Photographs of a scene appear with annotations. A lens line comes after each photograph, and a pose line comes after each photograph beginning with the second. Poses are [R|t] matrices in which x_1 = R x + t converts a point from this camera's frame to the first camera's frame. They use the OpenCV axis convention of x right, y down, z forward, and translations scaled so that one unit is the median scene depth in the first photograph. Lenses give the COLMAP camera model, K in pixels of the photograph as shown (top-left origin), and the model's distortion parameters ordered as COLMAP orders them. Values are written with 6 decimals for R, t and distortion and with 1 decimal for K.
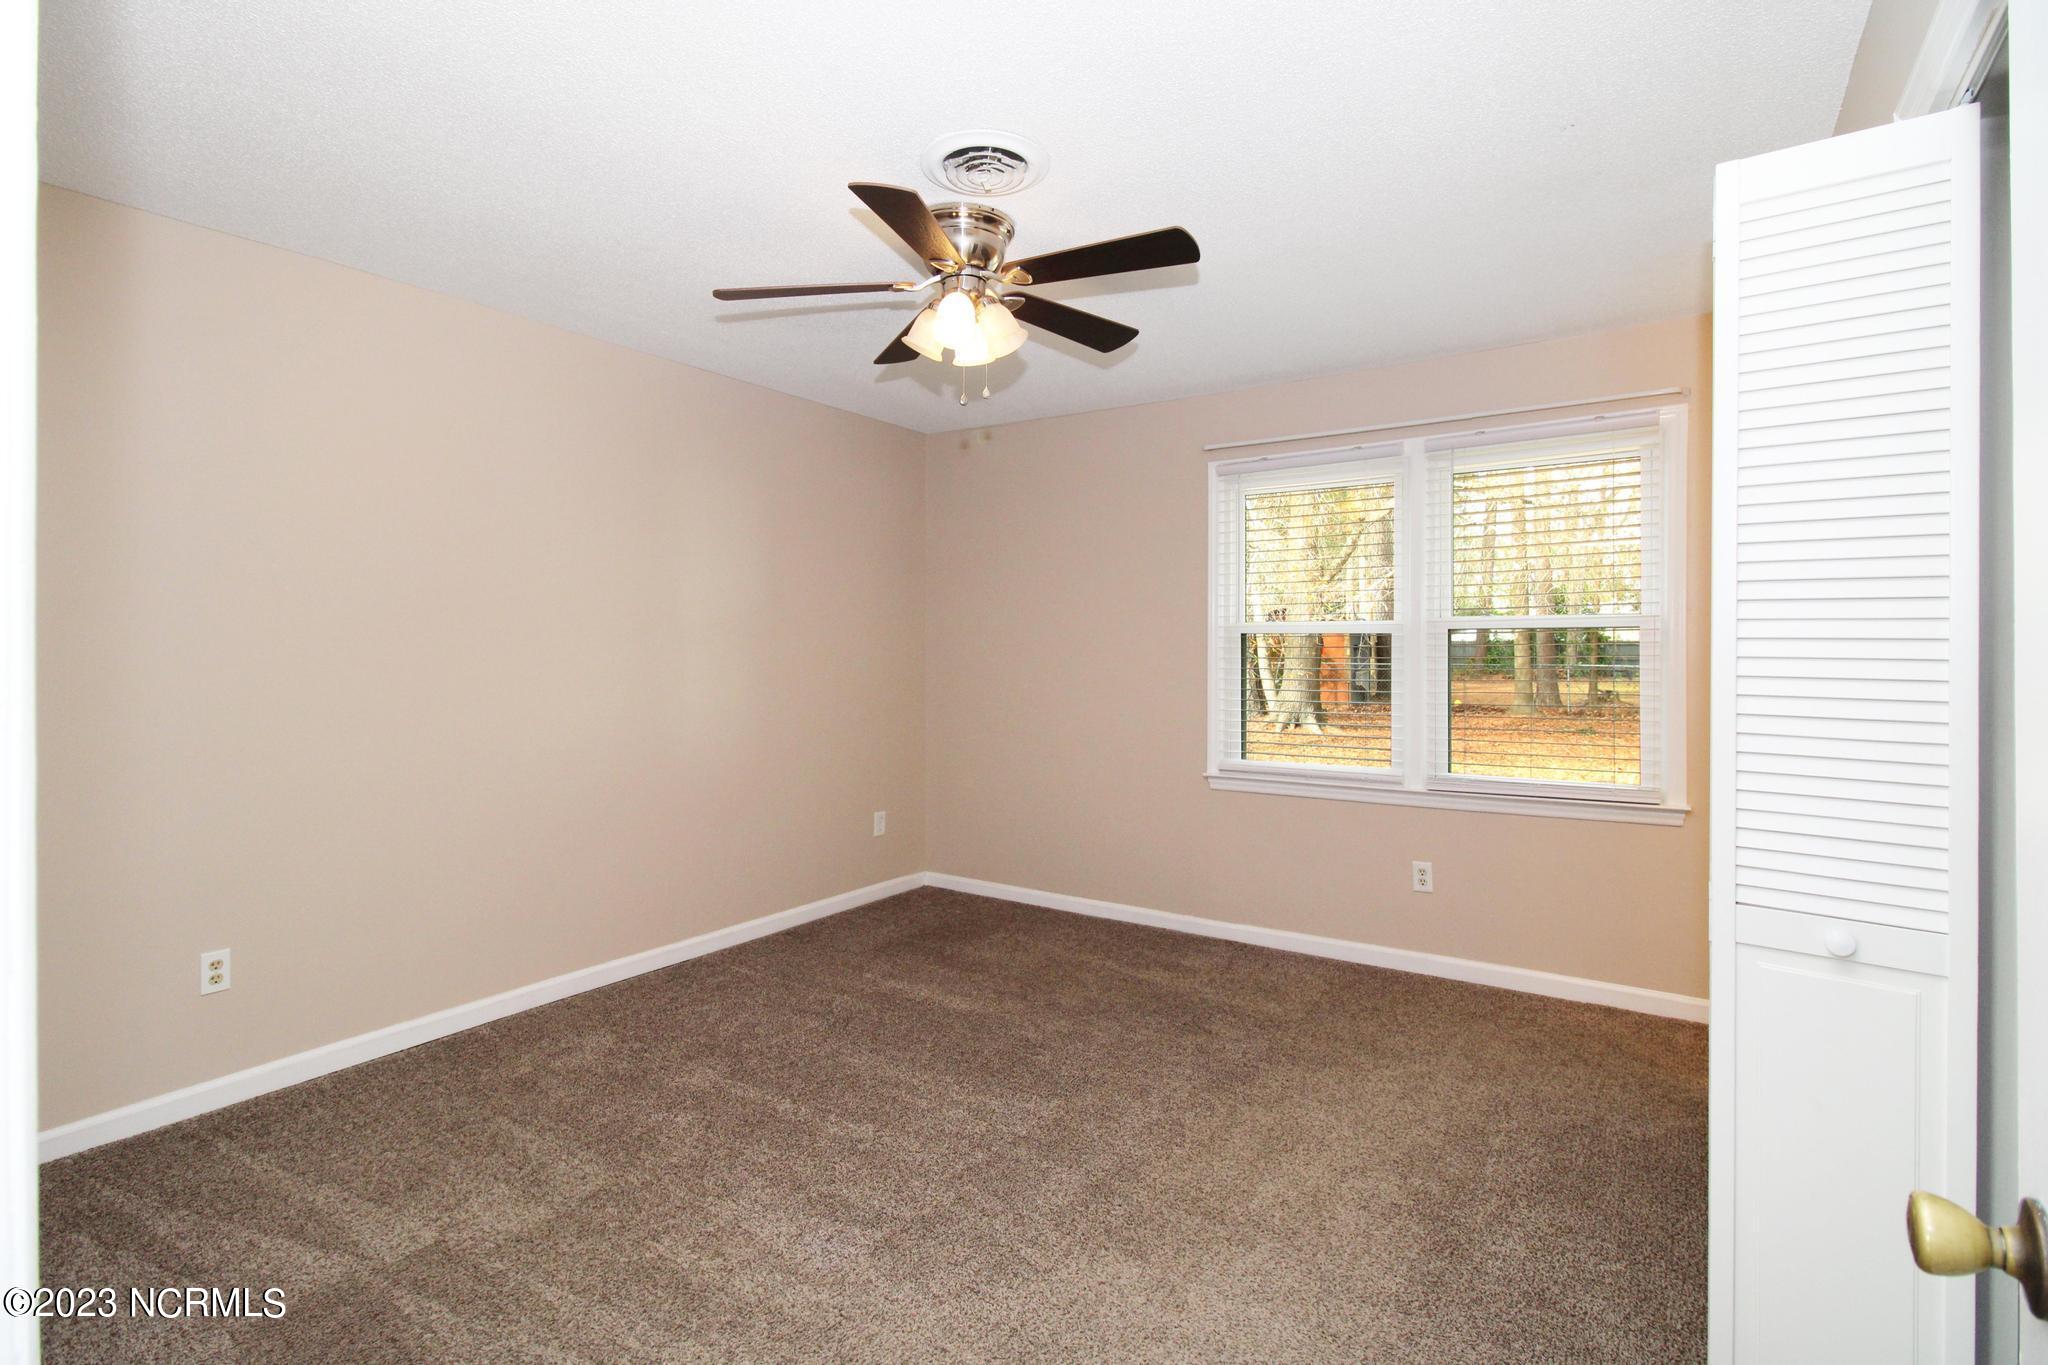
lens RADIAL K [[966.4, 0, 1032.4], [0, 966.4, 652.0], [0, 0, 1]] dist [0.039767, -0.019432]
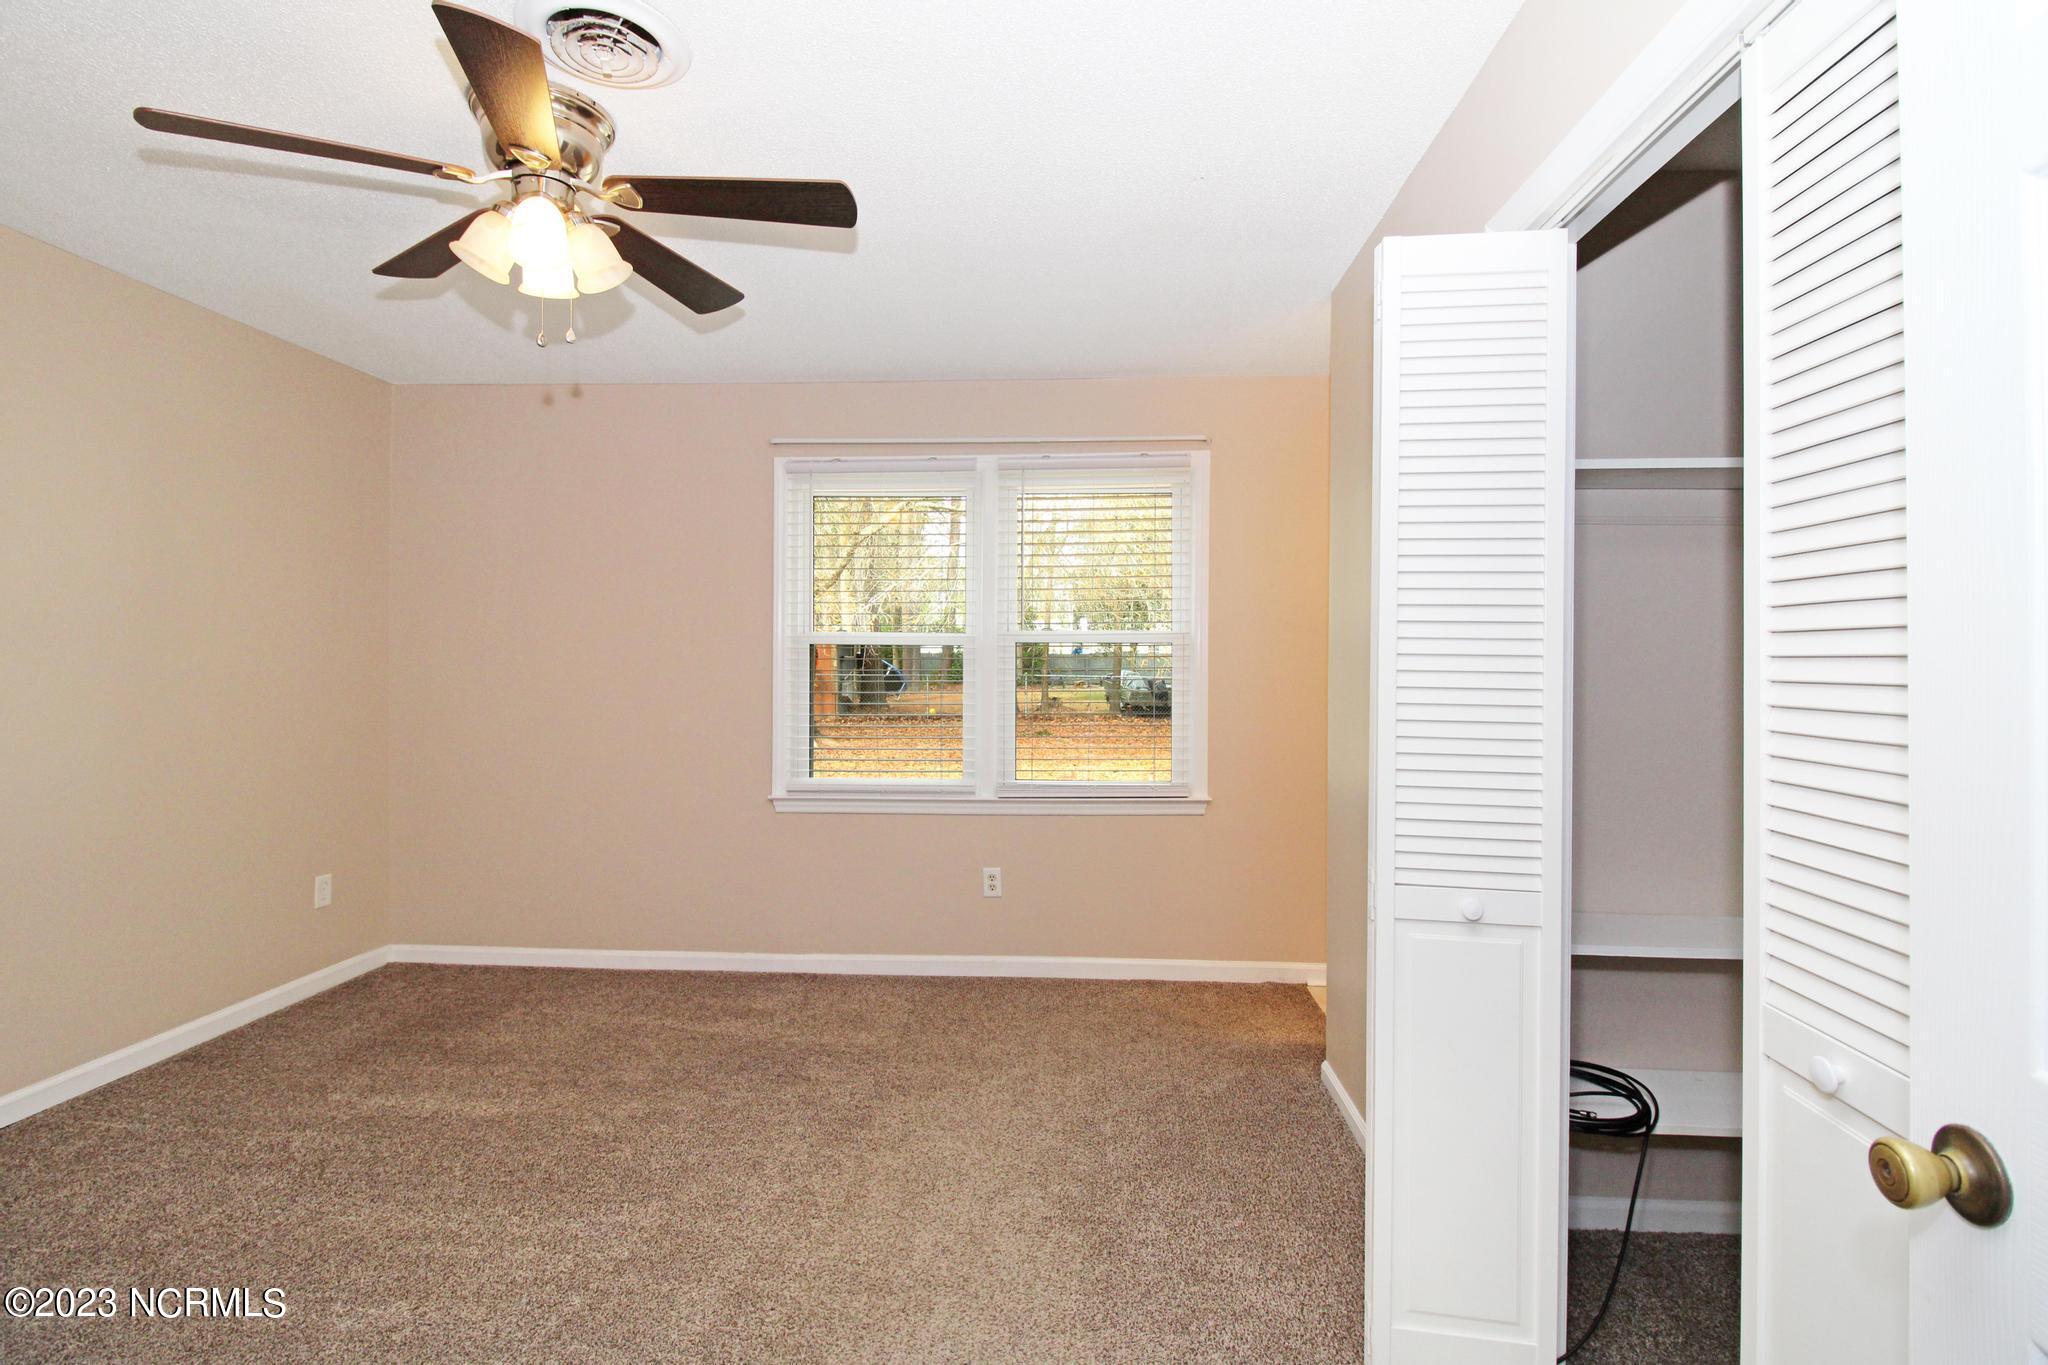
lens RADIAL K [[987.8, 0, 1023.3], [0, 987.8, 672.2], [0, 0, 1]] dist [0.041924, -0.029567]
pose [[0.875547, -0.004053, 0.483116, -0.090494], [0.000042, 0.999965, 0.008313, -0.000011], [-0.483133, -0.007259, 0.875517, 0.083157]]
